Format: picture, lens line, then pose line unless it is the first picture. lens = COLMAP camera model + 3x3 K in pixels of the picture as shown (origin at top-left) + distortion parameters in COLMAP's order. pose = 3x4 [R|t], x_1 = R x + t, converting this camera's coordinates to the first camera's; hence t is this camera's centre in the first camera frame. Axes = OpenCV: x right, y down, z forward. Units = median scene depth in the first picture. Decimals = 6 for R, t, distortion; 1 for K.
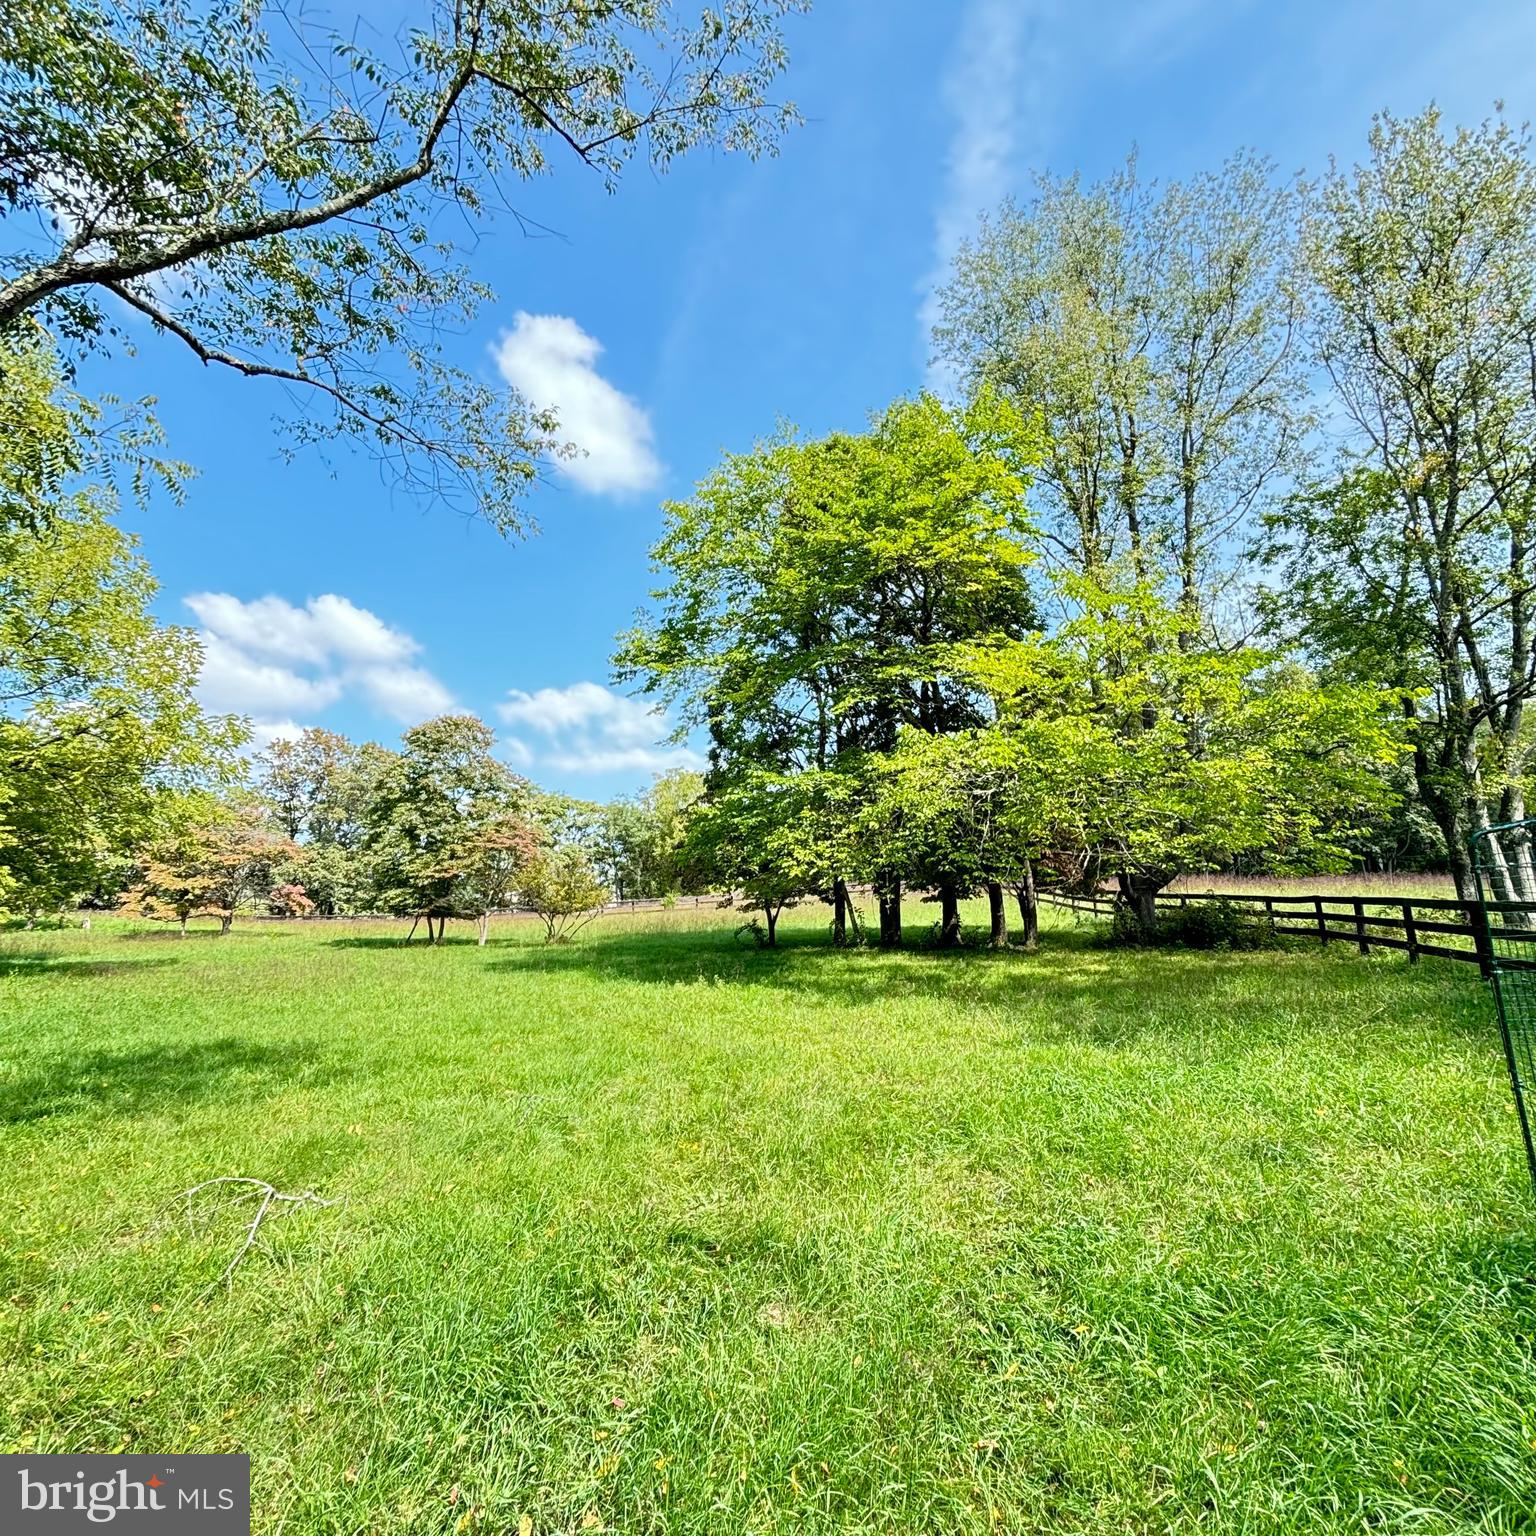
lens RADIAL K [[791.7, 0, 771.7], [0, 791.7, 768.6], [0, 0, 1]] dist [-0.013118, 0.003010]
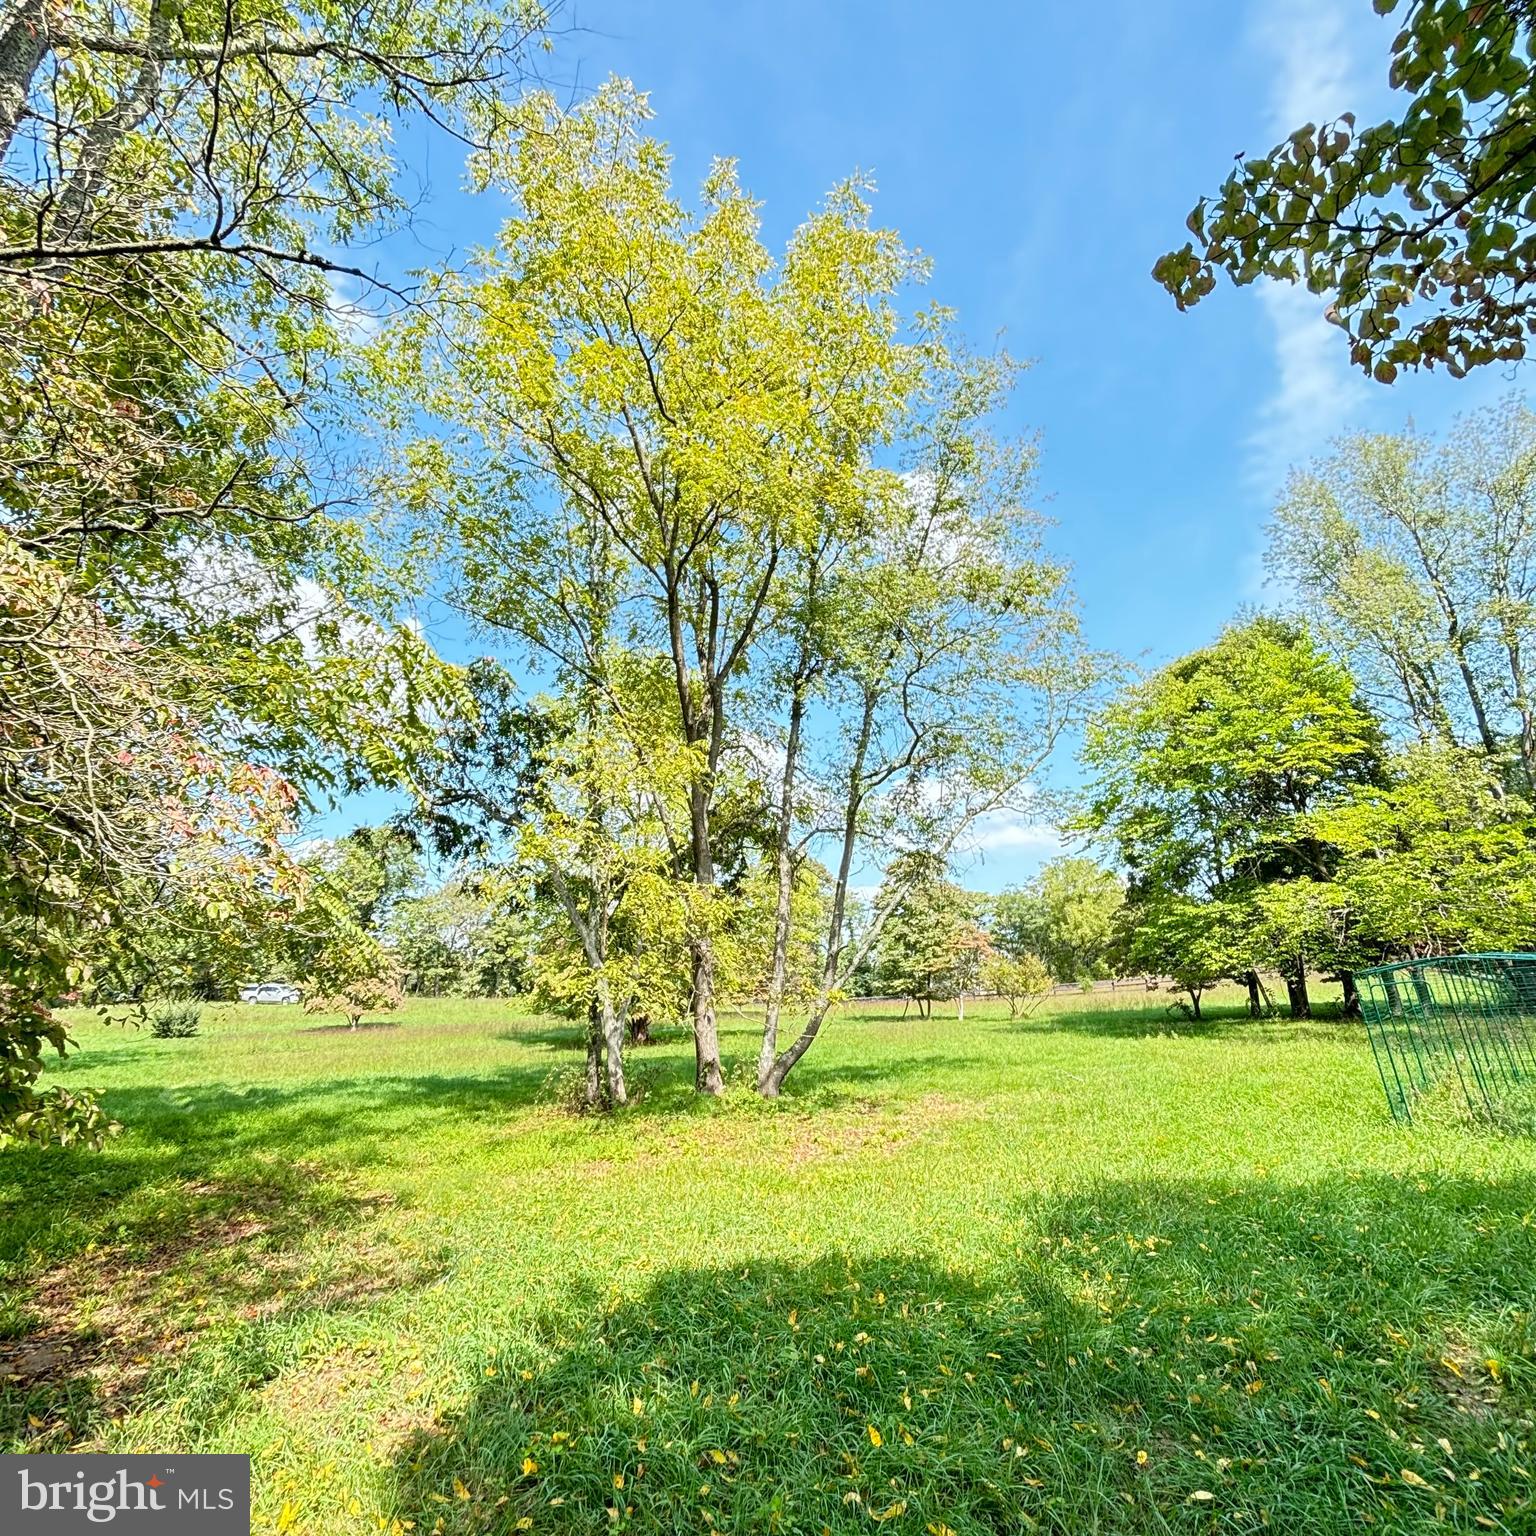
lens RADIAL K [[791.7, 0, 779.1], [0, 791.7, 769.4], [0, 0, 1]] dist [-0.013118, 0.003010]
pose [[0.900155, -0.131400, -0.415276, -0.033055], [0.089048, 0.988791, -0.119849, -0.104112], [0.426370, 0.070903, 0.901766, -0.578525]]
